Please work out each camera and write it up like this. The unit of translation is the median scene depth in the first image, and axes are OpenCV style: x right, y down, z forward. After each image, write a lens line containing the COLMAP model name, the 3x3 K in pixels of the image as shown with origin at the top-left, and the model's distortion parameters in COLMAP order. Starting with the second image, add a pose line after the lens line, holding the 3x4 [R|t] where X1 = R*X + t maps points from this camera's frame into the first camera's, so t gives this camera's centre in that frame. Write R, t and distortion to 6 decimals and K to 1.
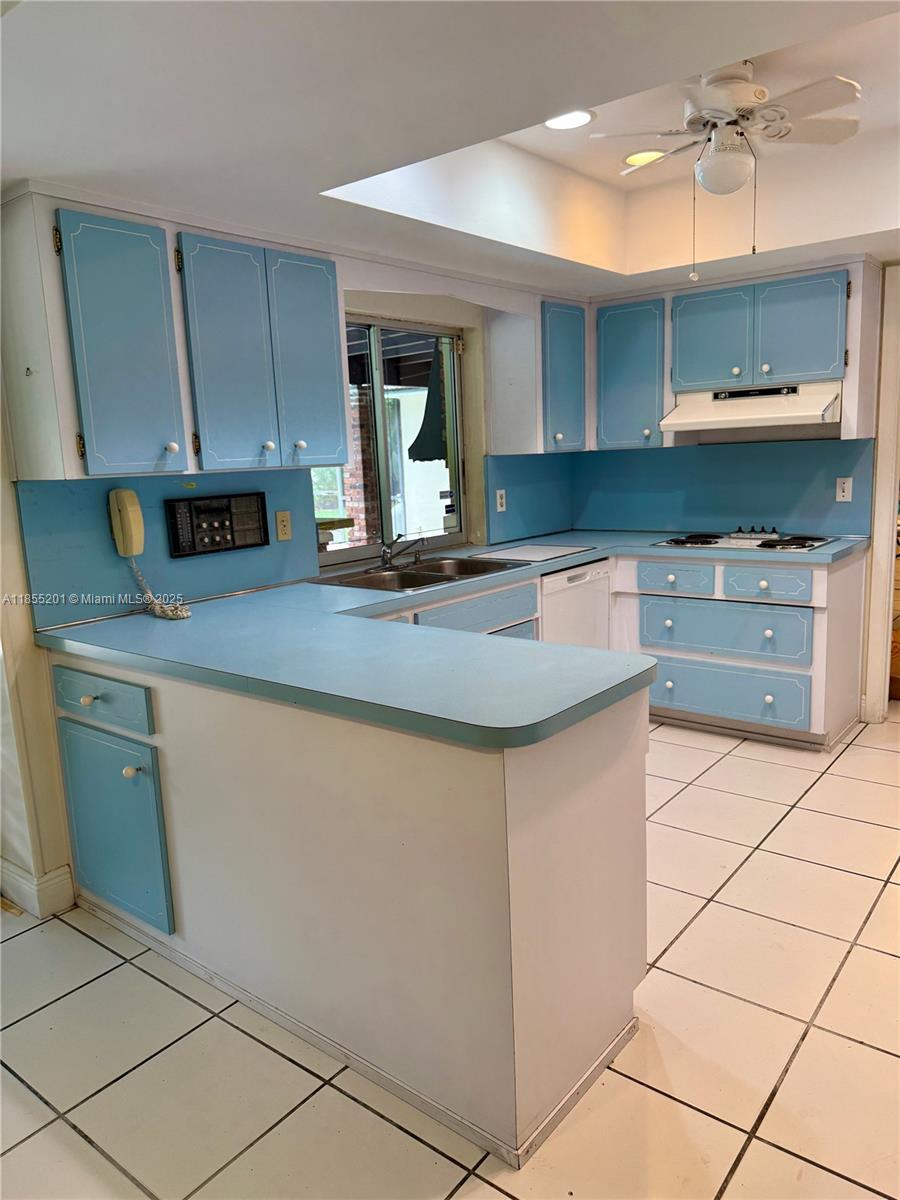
lens RADIAL K [[848.0, 0, 450.0], [0, 848.0, 600.0], [0, 0, 1]] dist [0.000990, 0.000527]
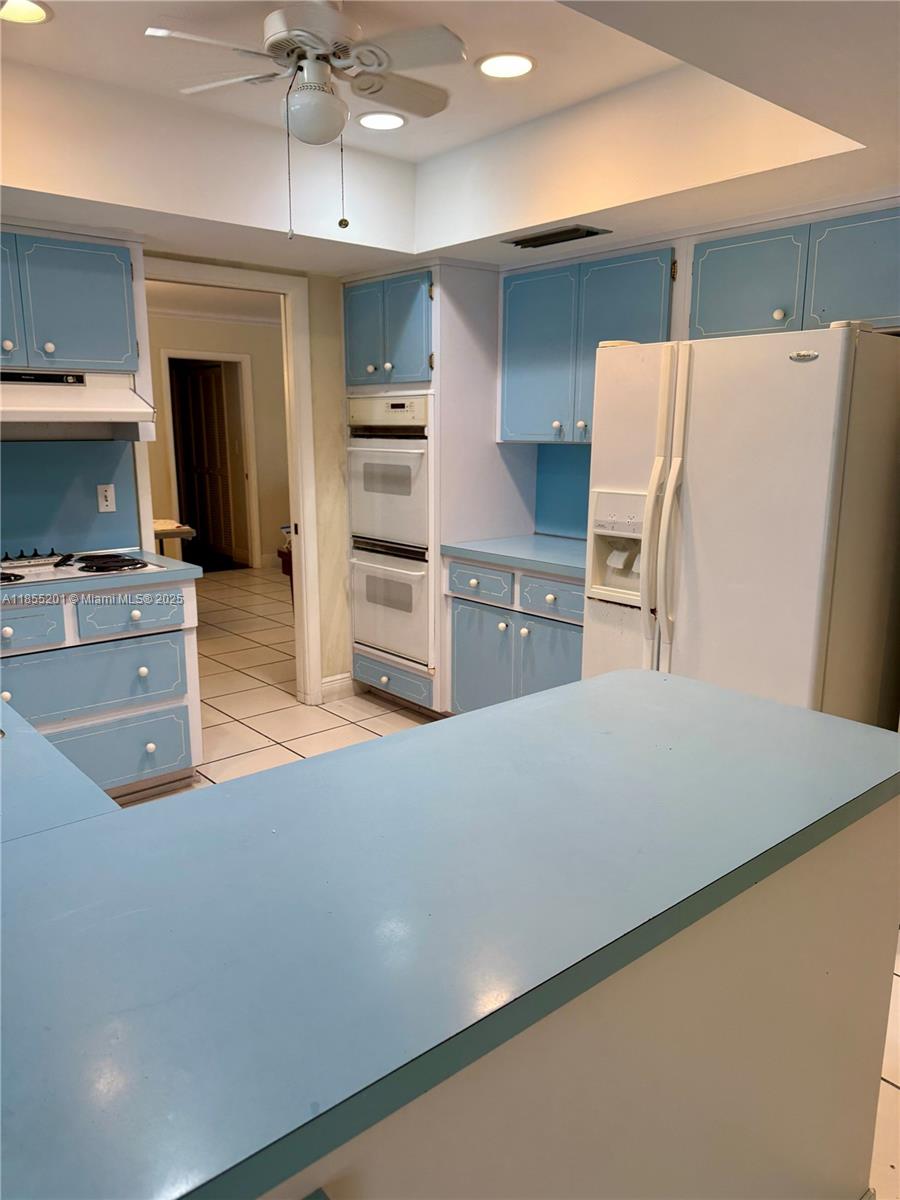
lens RADIAL K [[848.0, 0, 450.0], [0, 848.0, 600.0], [0, 0, 1]] dist [0.000990, 0.000527]
pose [[0.199868, -0.154725, 0.967529, -0.351051], [0.163728, 0.978844, 0.122712, -0.080158], [-0.966046, 0.133886, 0.220973, 0.498498]]
